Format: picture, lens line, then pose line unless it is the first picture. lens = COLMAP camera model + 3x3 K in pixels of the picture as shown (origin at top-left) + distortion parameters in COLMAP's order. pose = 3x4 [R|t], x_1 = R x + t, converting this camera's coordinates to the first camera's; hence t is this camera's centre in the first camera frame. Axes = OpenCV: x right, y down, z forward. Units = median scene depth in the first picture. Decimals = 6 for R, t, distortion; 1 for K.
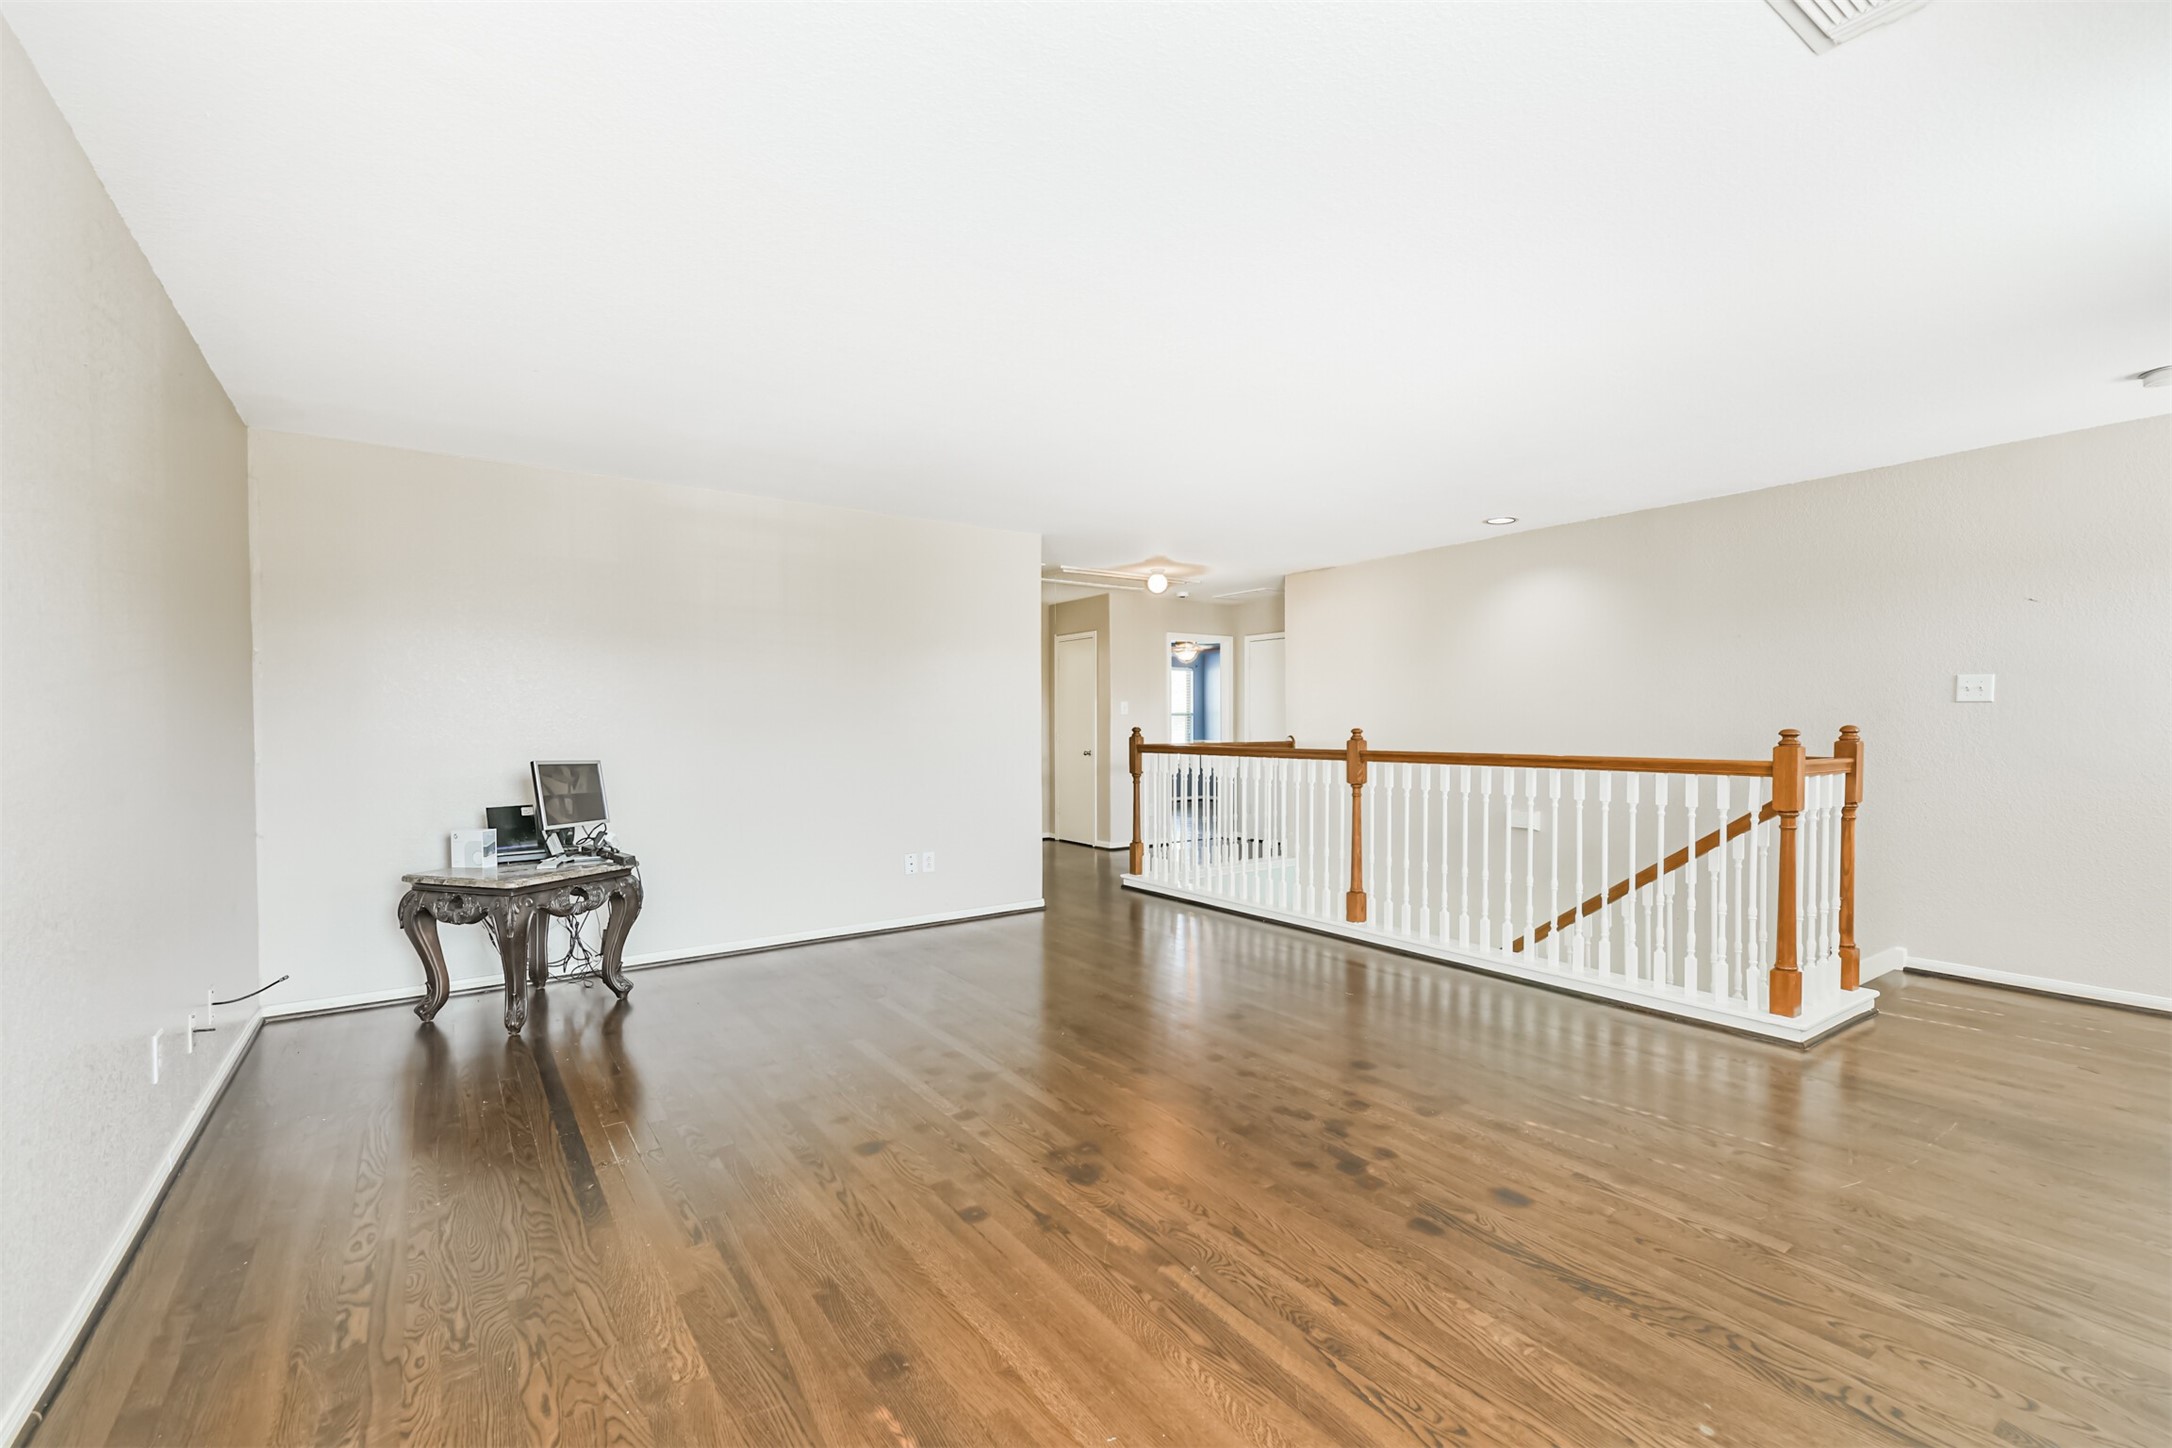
lens RADIAL K [[931.5, 0, 1089.8], [0, 931.5, 737.3], [0, 0, 1]] dist [0.024349, -0.008578]
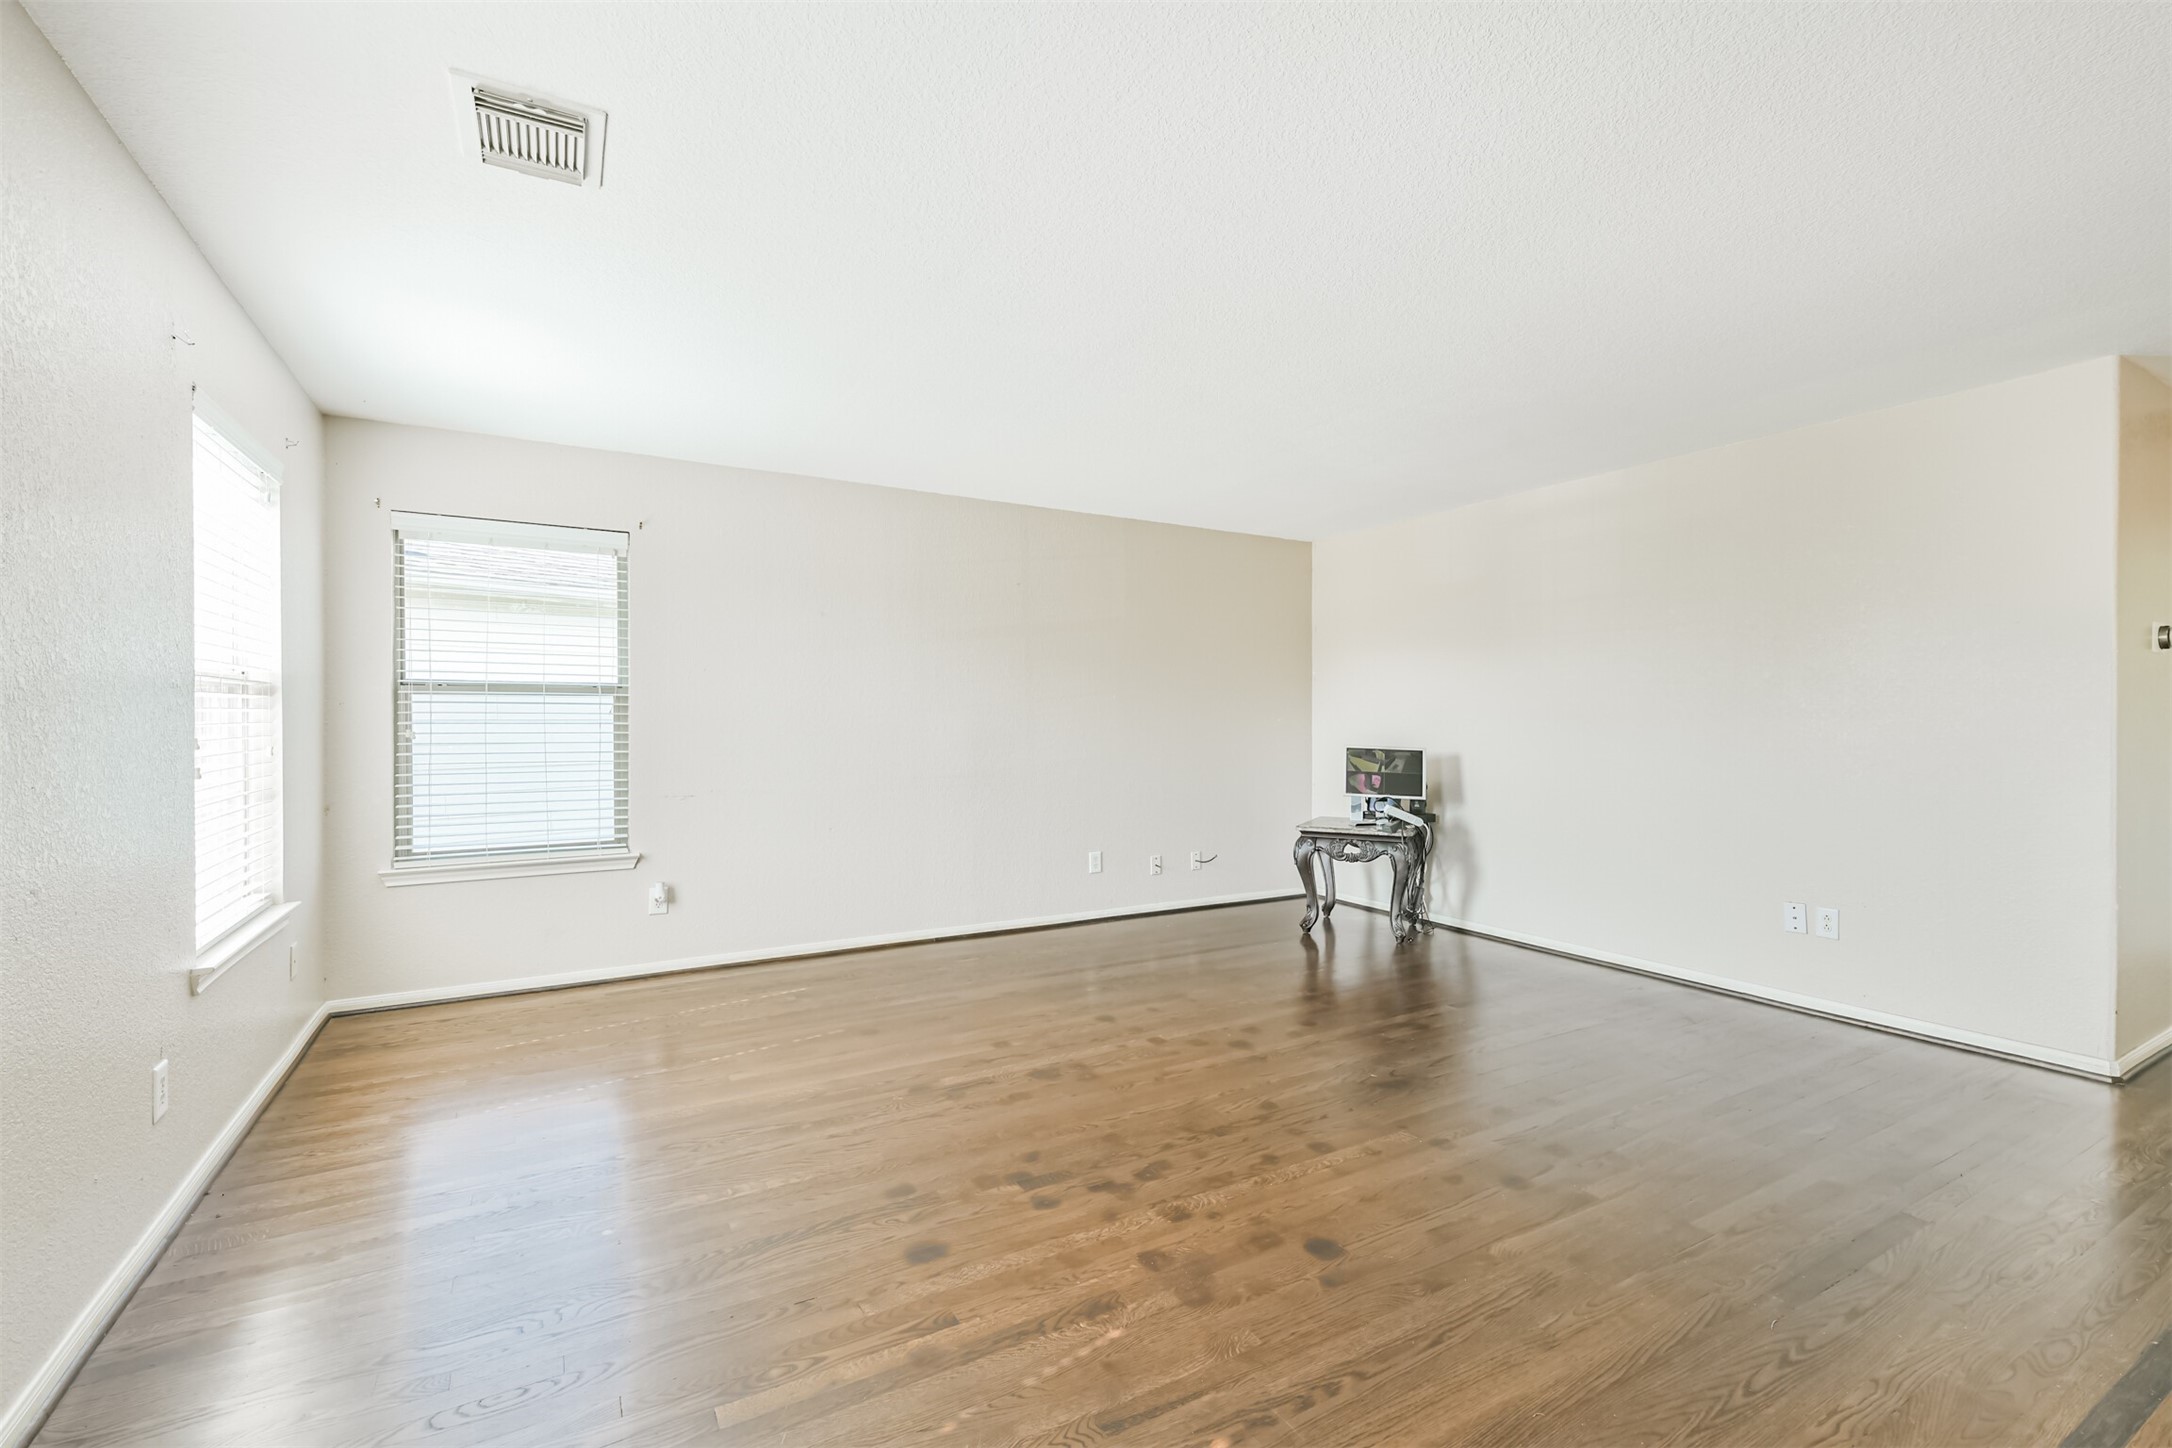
lens RADIAL K [[940.4, 0, 1088.5], [0, 940.4, 720.8], [0, 0, 1]] dist [0.022046, -0.008956]
pose [[-0.096746, 0.006930, -0.995285, 1.222557], [-0.014288, 0.999863, 0.008351, -0.026455], [0.995207, 0.015029, -0.096634, 1.134711]]
